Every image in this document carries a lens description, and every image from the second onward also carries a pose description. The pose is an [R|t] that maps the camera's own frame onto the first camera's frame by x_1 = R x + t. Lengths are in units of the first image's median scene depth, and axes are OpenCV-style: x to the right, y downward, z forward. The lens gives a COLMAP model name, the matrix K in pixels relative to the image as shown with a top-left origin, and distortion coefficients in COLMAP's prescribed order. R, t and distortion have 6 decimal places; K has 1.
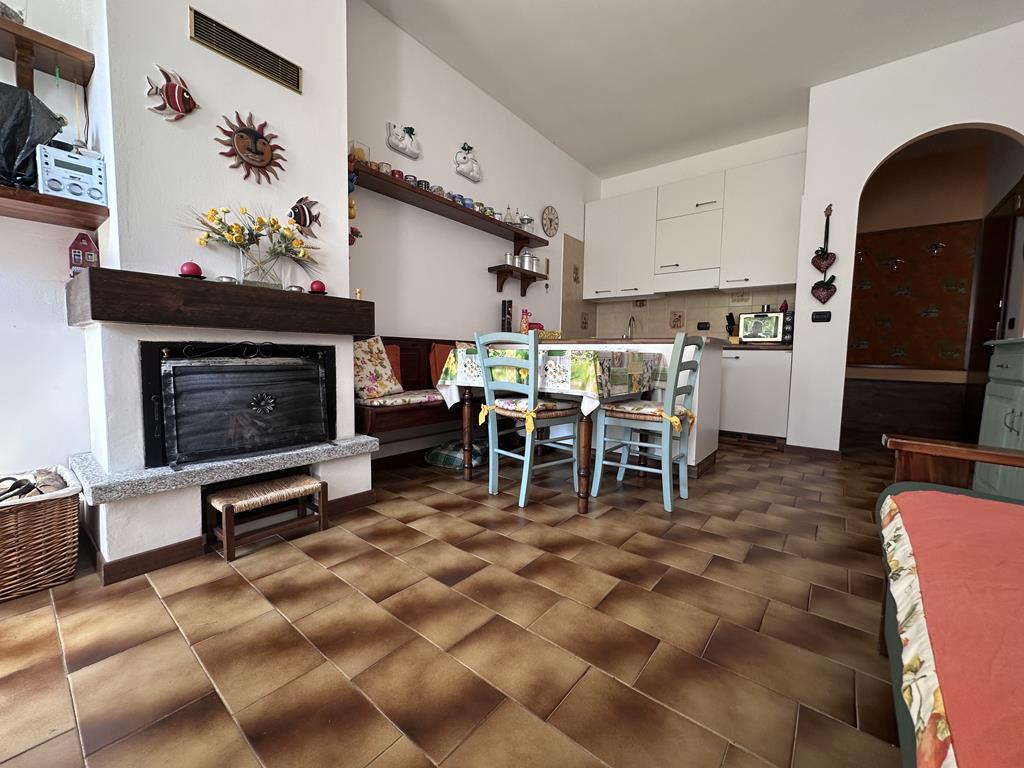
lens RADIAL K [[408.5, 0, 512.0], [0, 408.5, 384.0], [0, 0, 1]] dist [-0.002690, 0.000861]
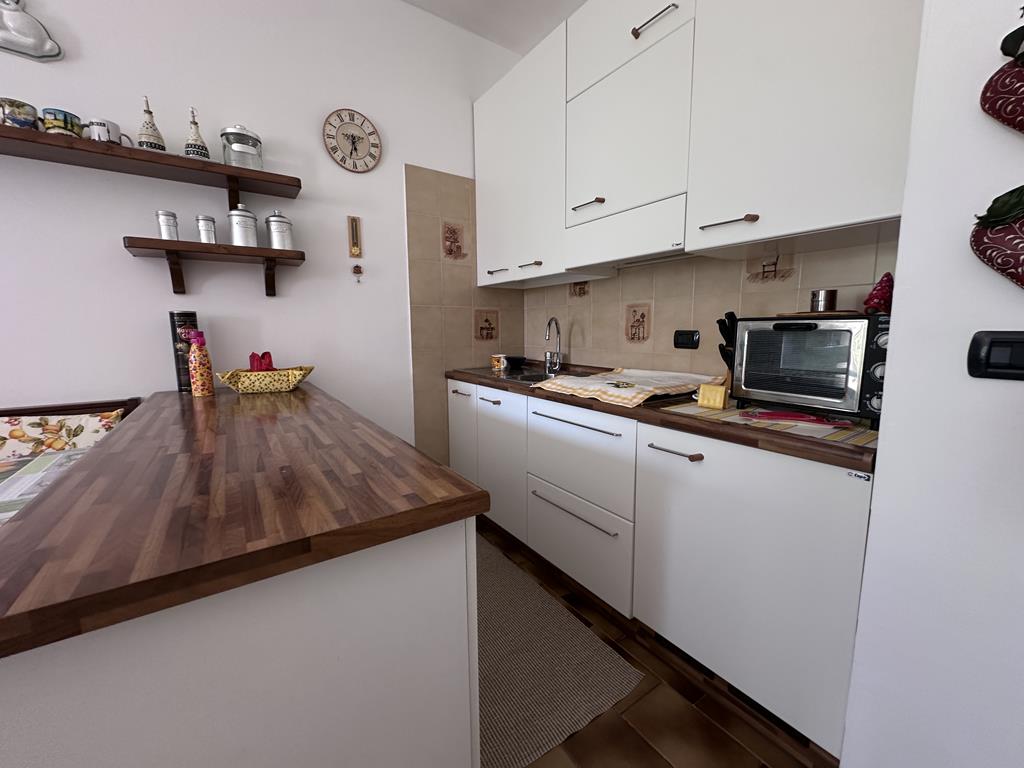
lens RADIAL K [[408.5, 0, 512.0], [0, 408.5, 384.0], [0, 0, 1]] dist [-0.002690, 0.000861]
pose [[0.956941, 0.015139, -0.289889, 0.846620], [0.002804, 0.998110, 0.061383, -0.246001], [0.290270, -0.059553, 0.955090, 1.073972]]
